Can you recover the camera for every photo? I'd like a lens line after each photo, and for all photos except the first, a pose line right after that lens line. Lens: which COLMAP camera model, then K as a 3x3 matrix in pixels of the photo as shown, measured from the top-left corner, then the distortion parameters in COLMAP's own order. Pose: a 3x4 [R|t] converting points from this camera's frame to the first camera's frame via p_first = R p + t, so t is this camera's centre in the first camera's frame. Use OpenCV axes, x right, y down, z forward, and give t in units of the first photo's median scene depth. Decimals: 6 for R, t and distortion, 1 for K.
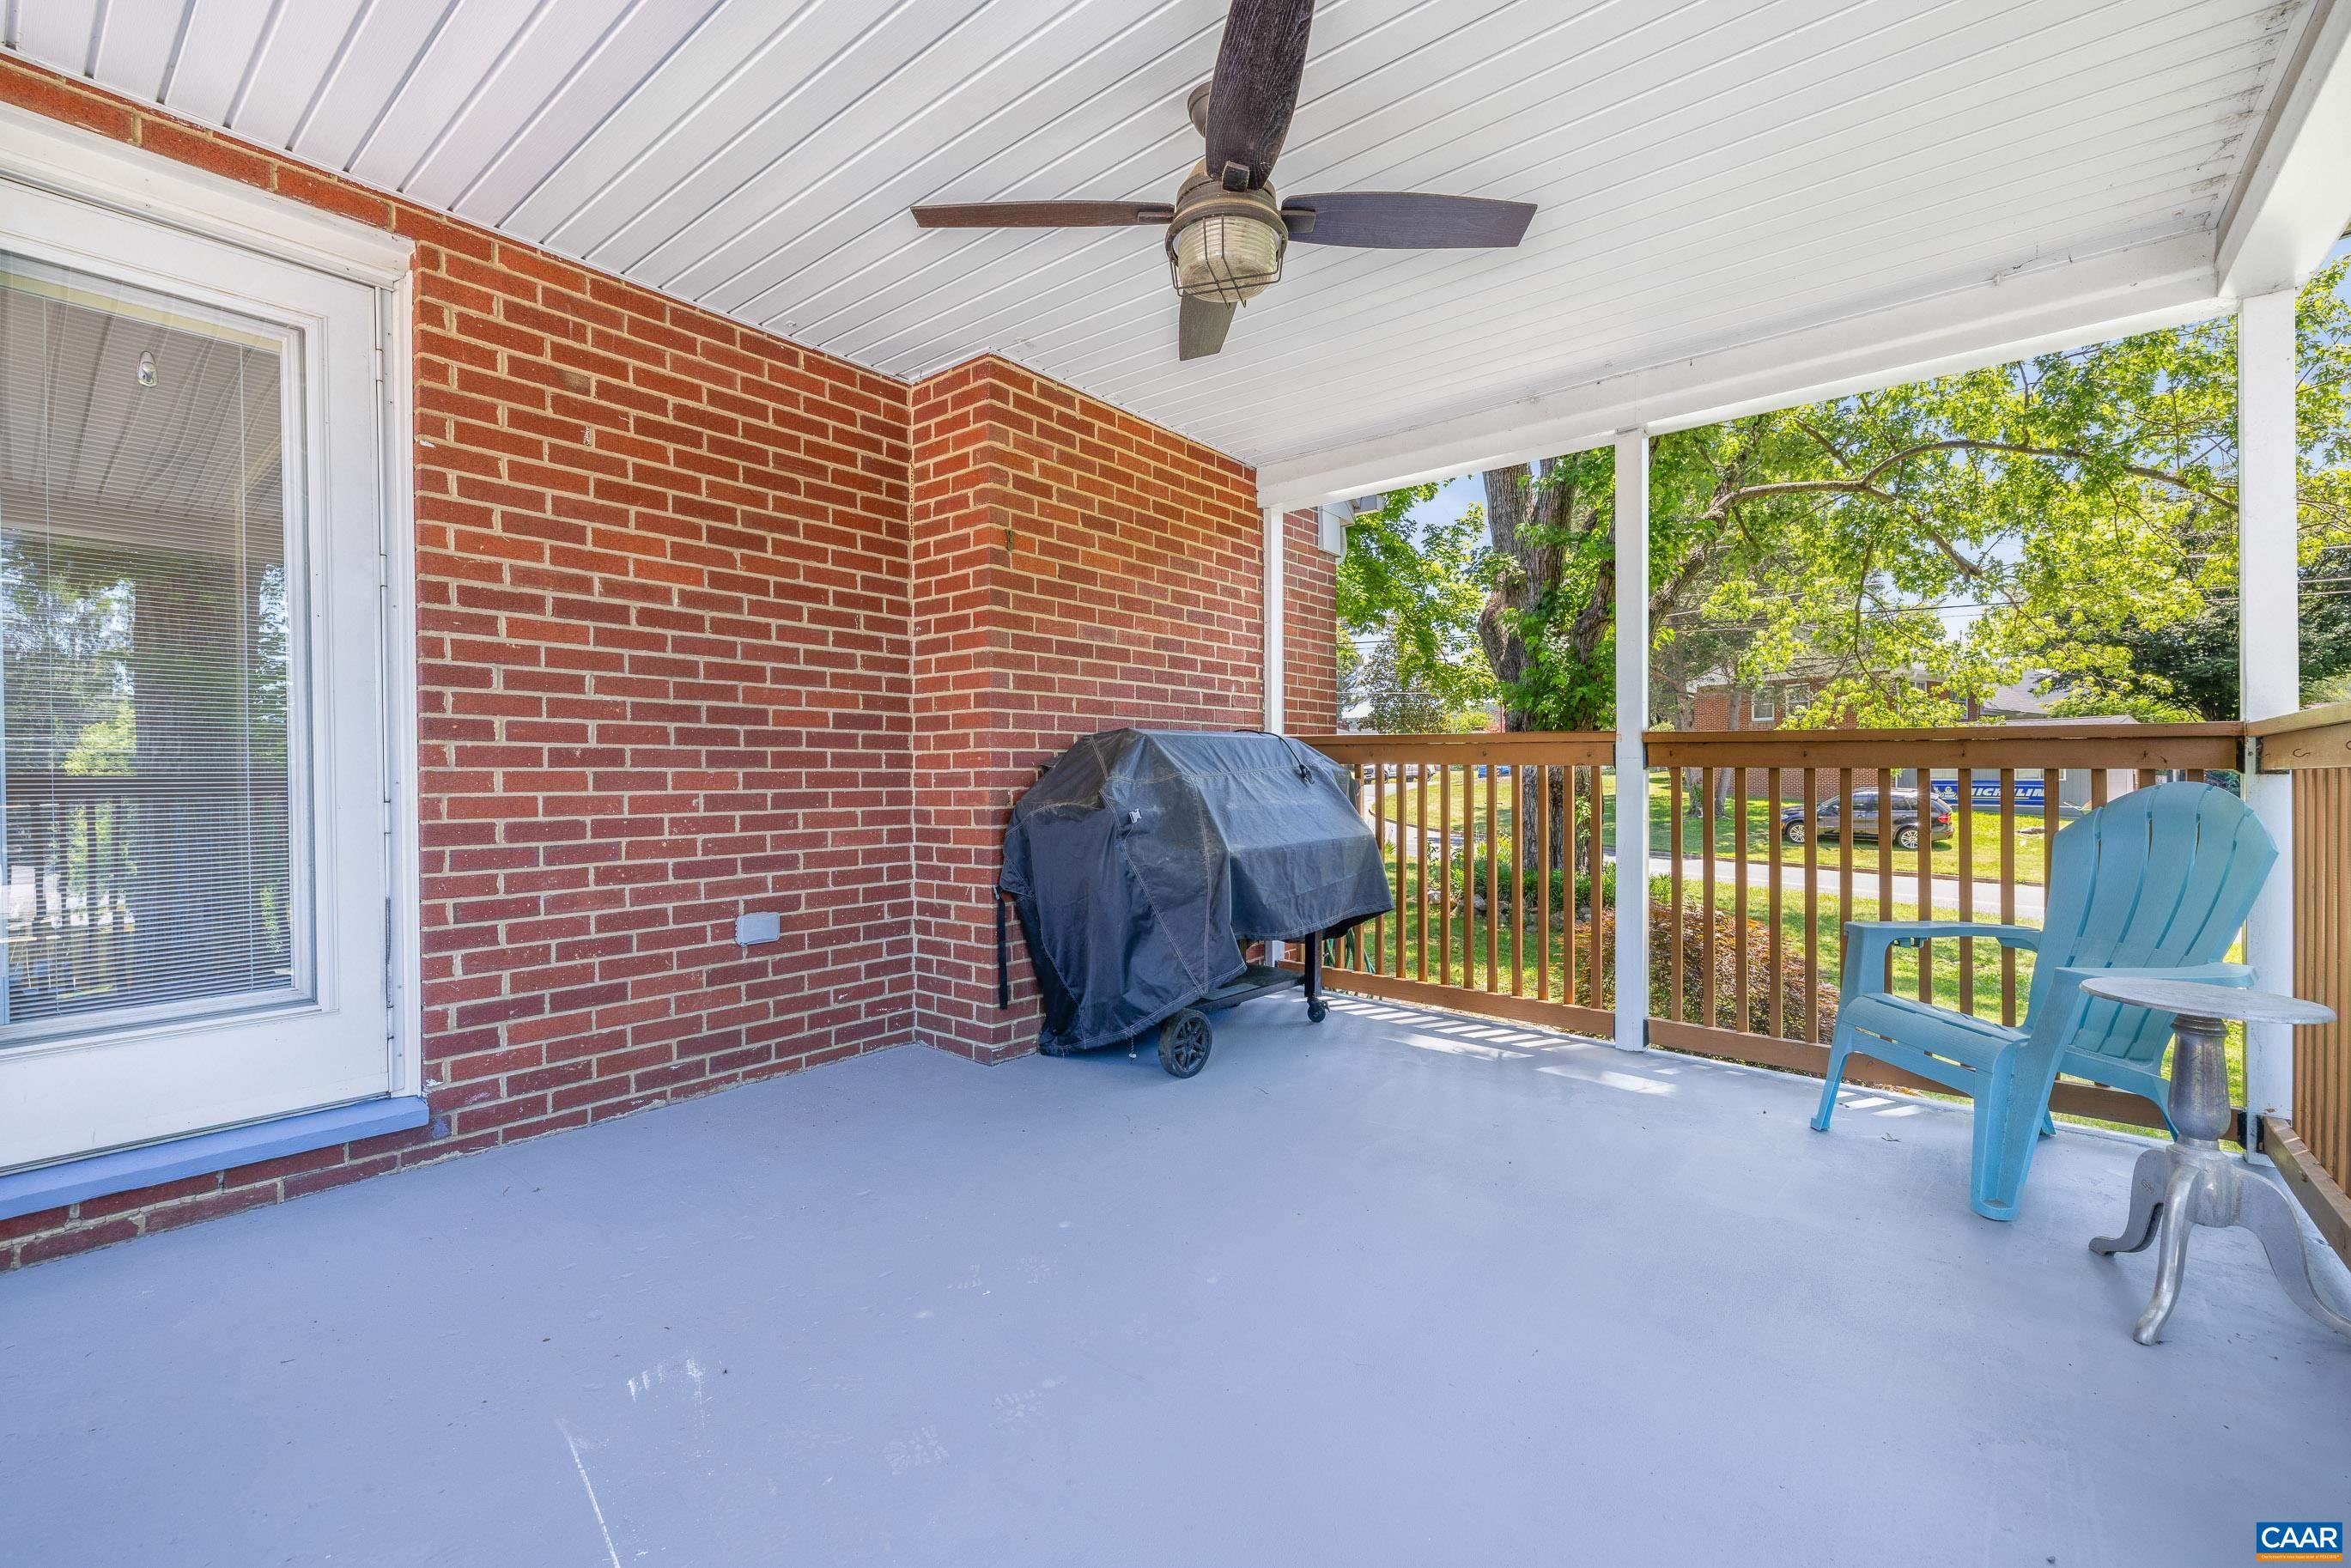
lens RADIAL K [[980.1, 0, 1174.9], [0, 980.1, 786.8], [0, 0, 1]] dist [0.002565, 0.000023]
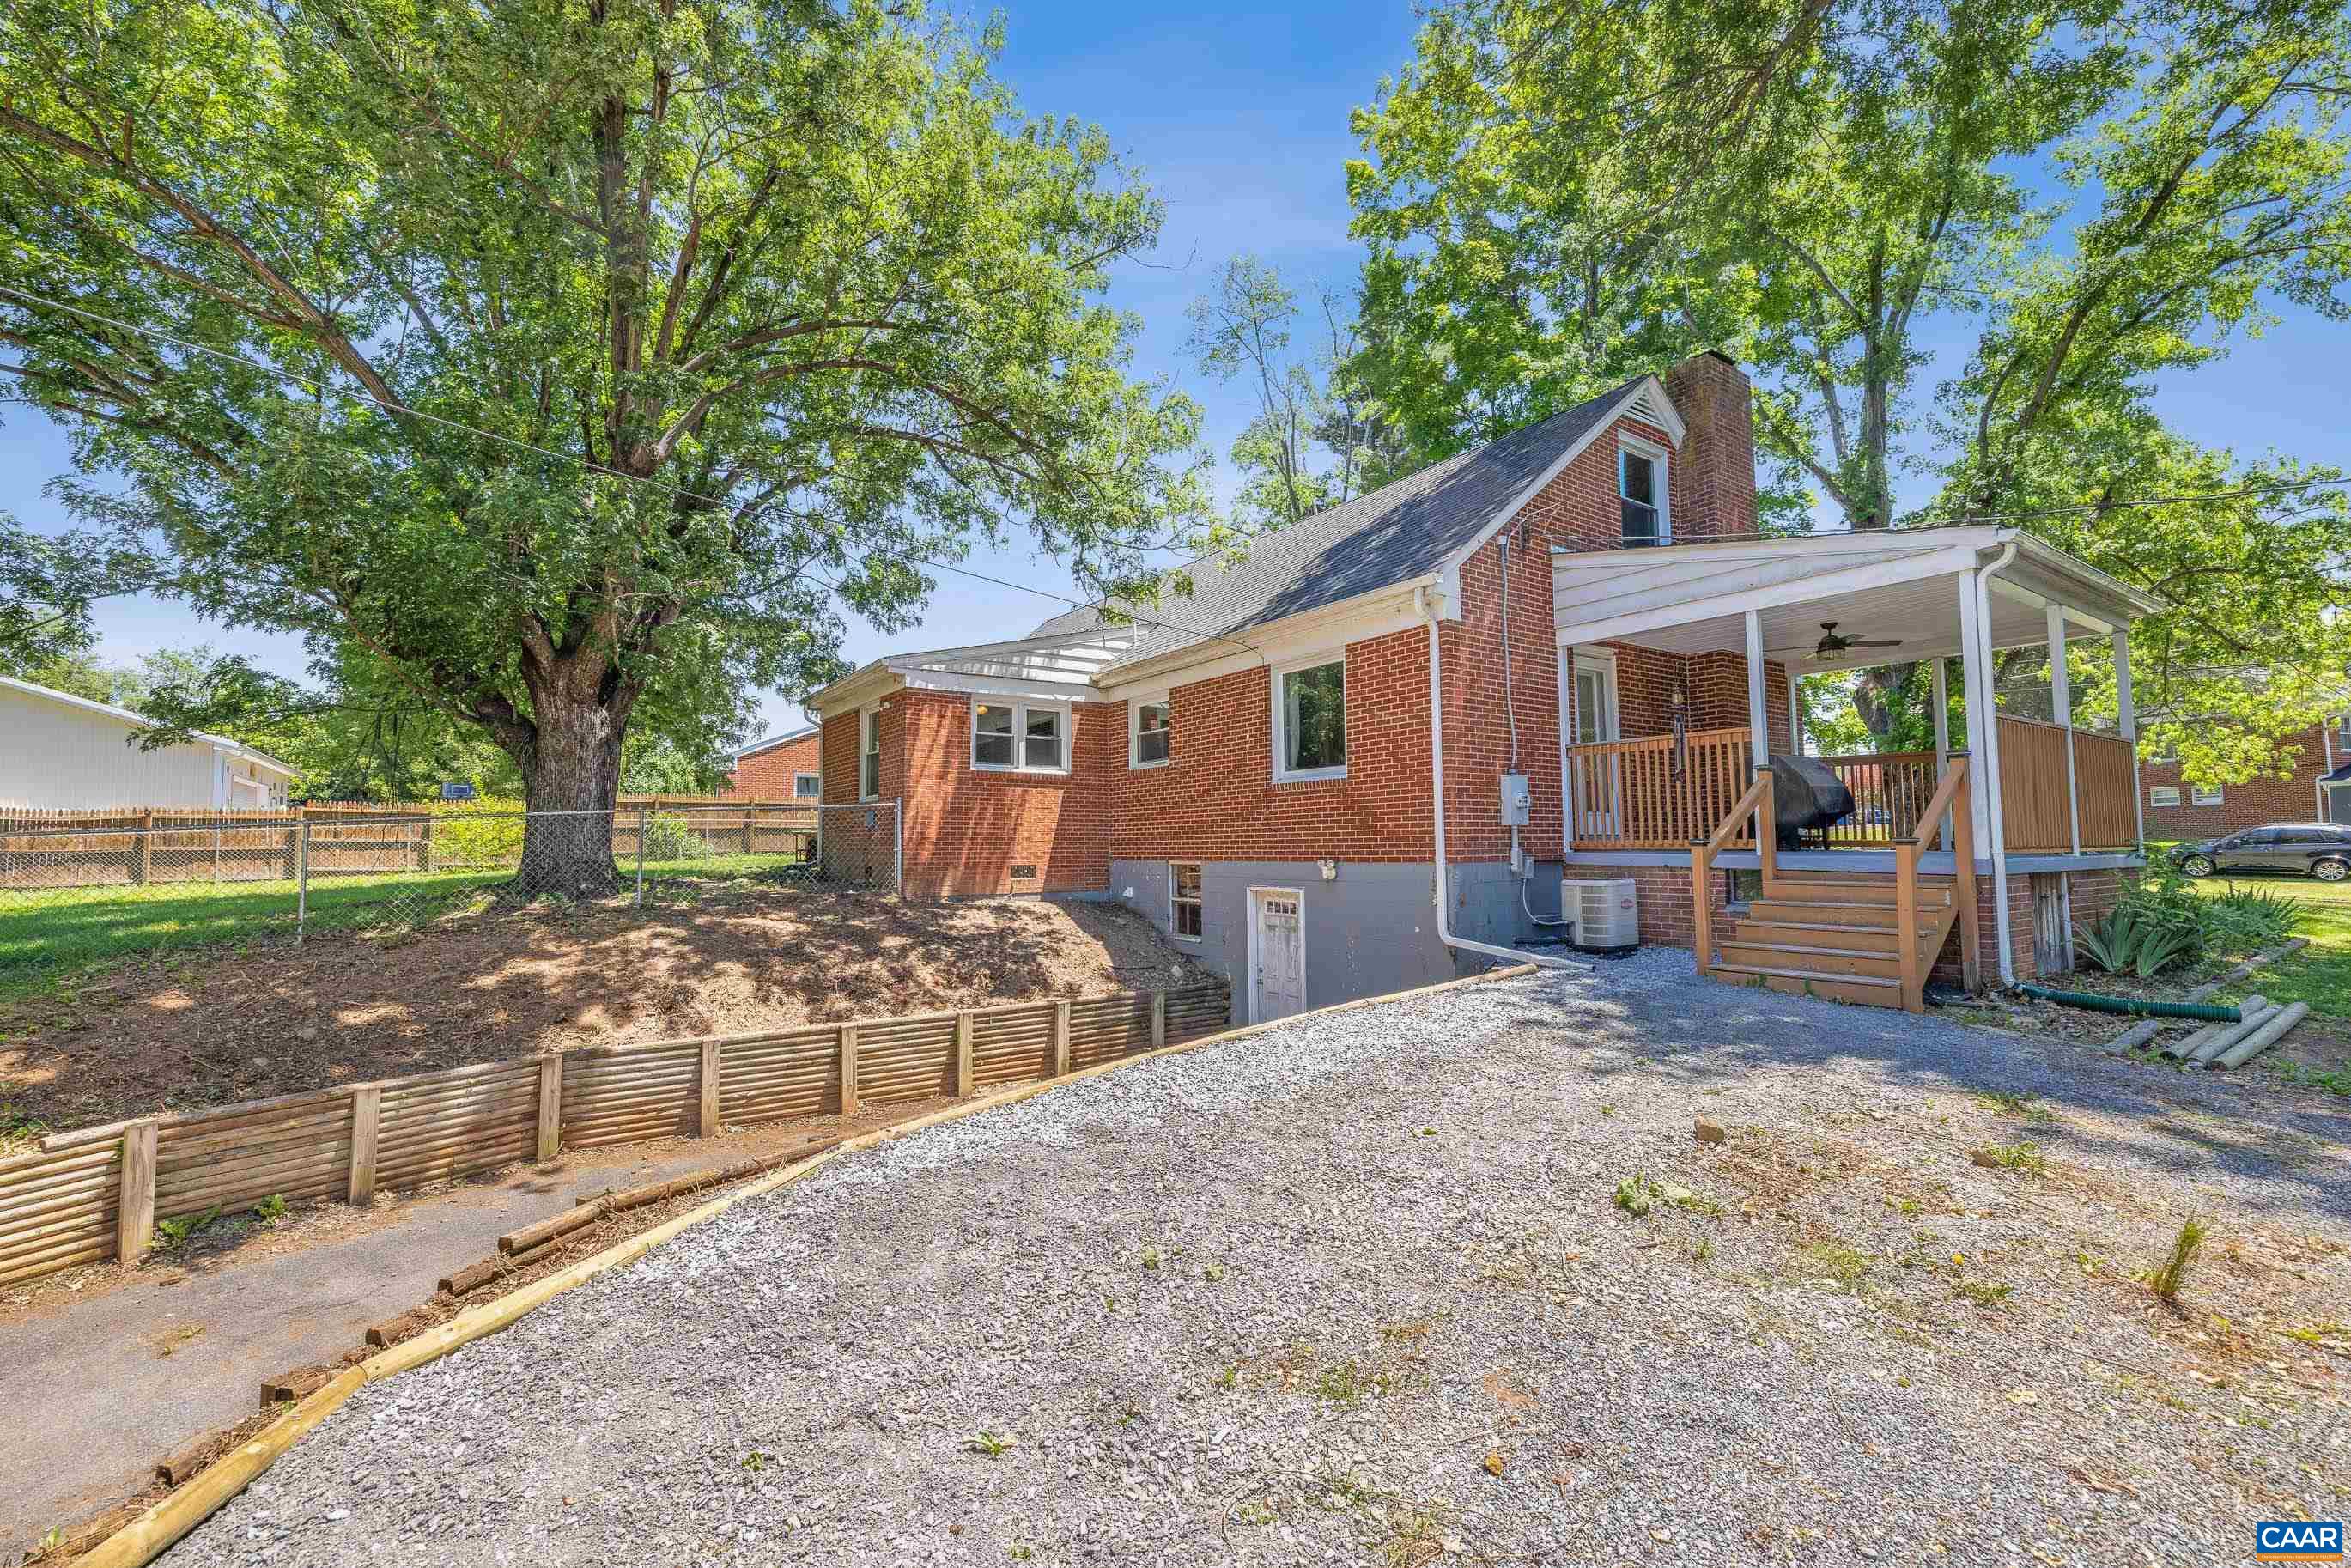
lens RADIAL K [[980.1, 0, 1173.0], [0, 980.1, 775.8], [0, 0, 1]] dist [0.002565, 0.000023]
pose [[0.961636, -0.019050, -0.273667, -0.253859], [-0.001065, 0.997319, -0.073164, 0.060884], [0.274327, 0.070648, 0.959038, -0.648089]]
